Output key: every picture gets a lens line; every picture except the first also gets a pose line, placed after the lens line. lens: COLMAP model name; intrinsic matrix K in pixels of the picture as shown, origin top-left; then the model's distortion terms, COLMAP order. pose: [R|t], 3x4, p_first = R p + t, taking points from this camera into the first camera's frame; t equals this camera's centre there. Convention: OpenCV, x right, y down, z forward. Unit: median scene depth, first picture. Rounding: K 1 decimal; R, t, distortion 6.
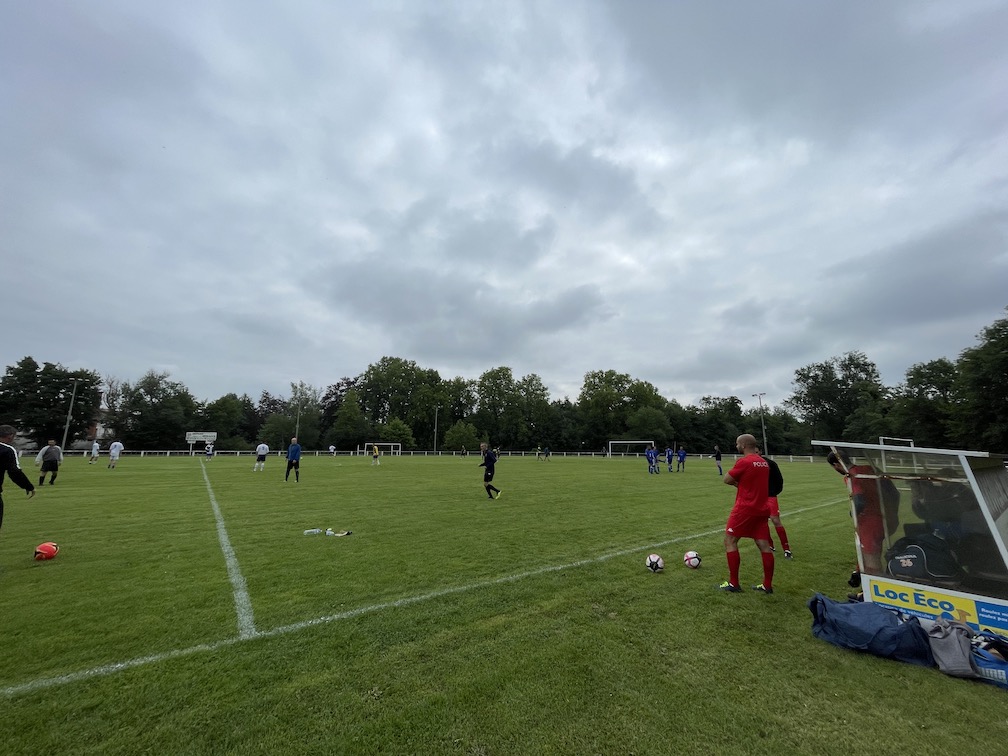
lens RADIAL K [[405.4, 0, 503.2], [0, 405.4, 375.2], [0, 0, 1]] dist [-0.000868, -0.000943]
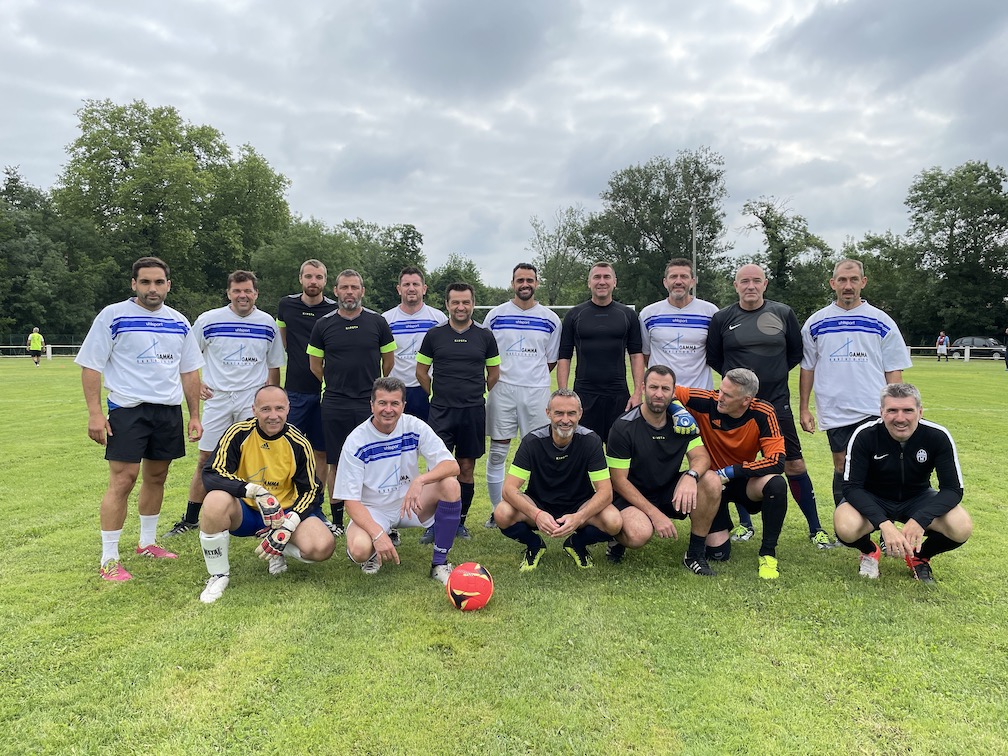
lens RADIAL K [[754.6, 0, 503.4], [0, 754.6, 373.7], [0, 0, 1]] dist [0.095120, -0.116122]
pose [[0.658834, -0.045271, 0.750925, -0.051767], [-0.128715, 0.976685, 0.171812, 0.063803], [-0.741195, -0.209851, 0.637646, 0.347302]]
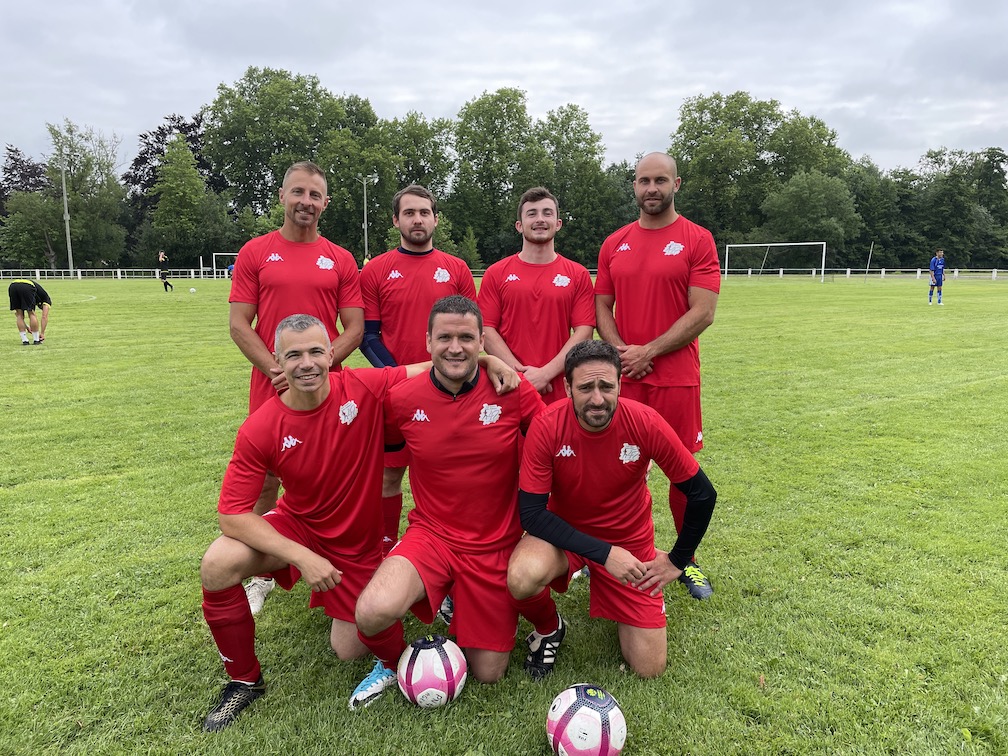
lens RADIAL K [[754.6, 0, 503.0], [0, 754.6, 370.0], [0, 0, 1]] dist [0.095120, -0.116122]
pose [[0.999775, -0.005616, -0.020438, 0.011868], [0.011723, 0.949876, 0.312407, 0.013116], [0.017659, -0.312576, 0.949729, 0.064633]]
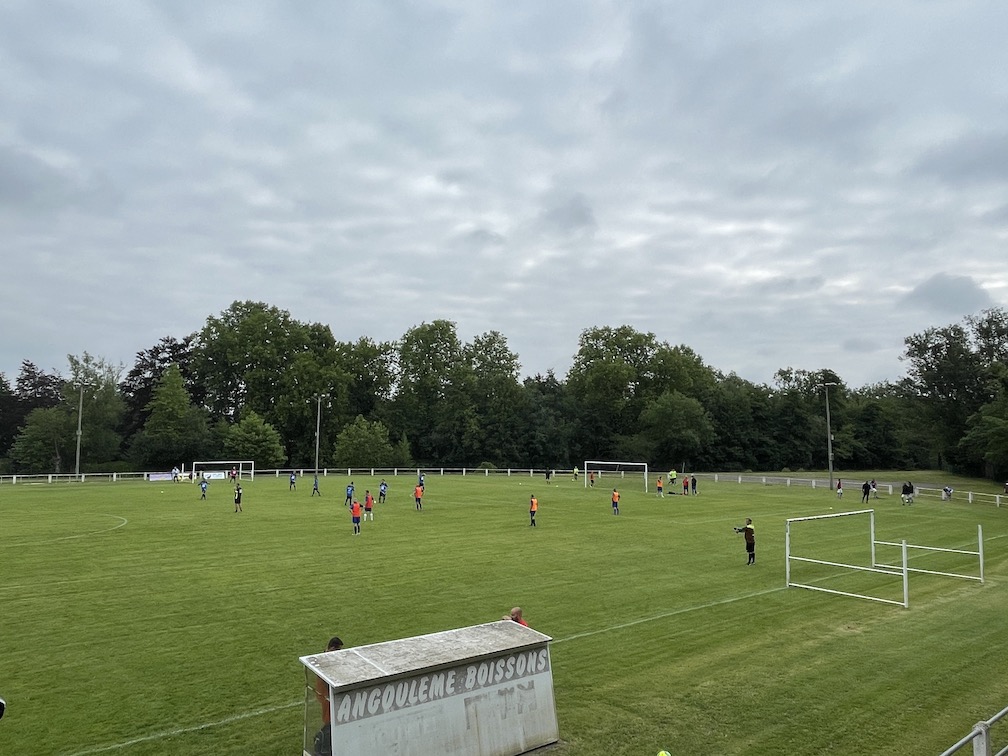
lens RADIAL K [[719.3, 0, 500.9], [0, 719.3, 372.3], [0, 0, 1]] dist [0.000379, 0.001835]
pose [[0.999189, 0.002032, 0.040209, 0.047299], [-0.005436, 0.996390, 0.084724, -0.036526], [-0.039892, -0.084874, 0.995593, -0.050749]]
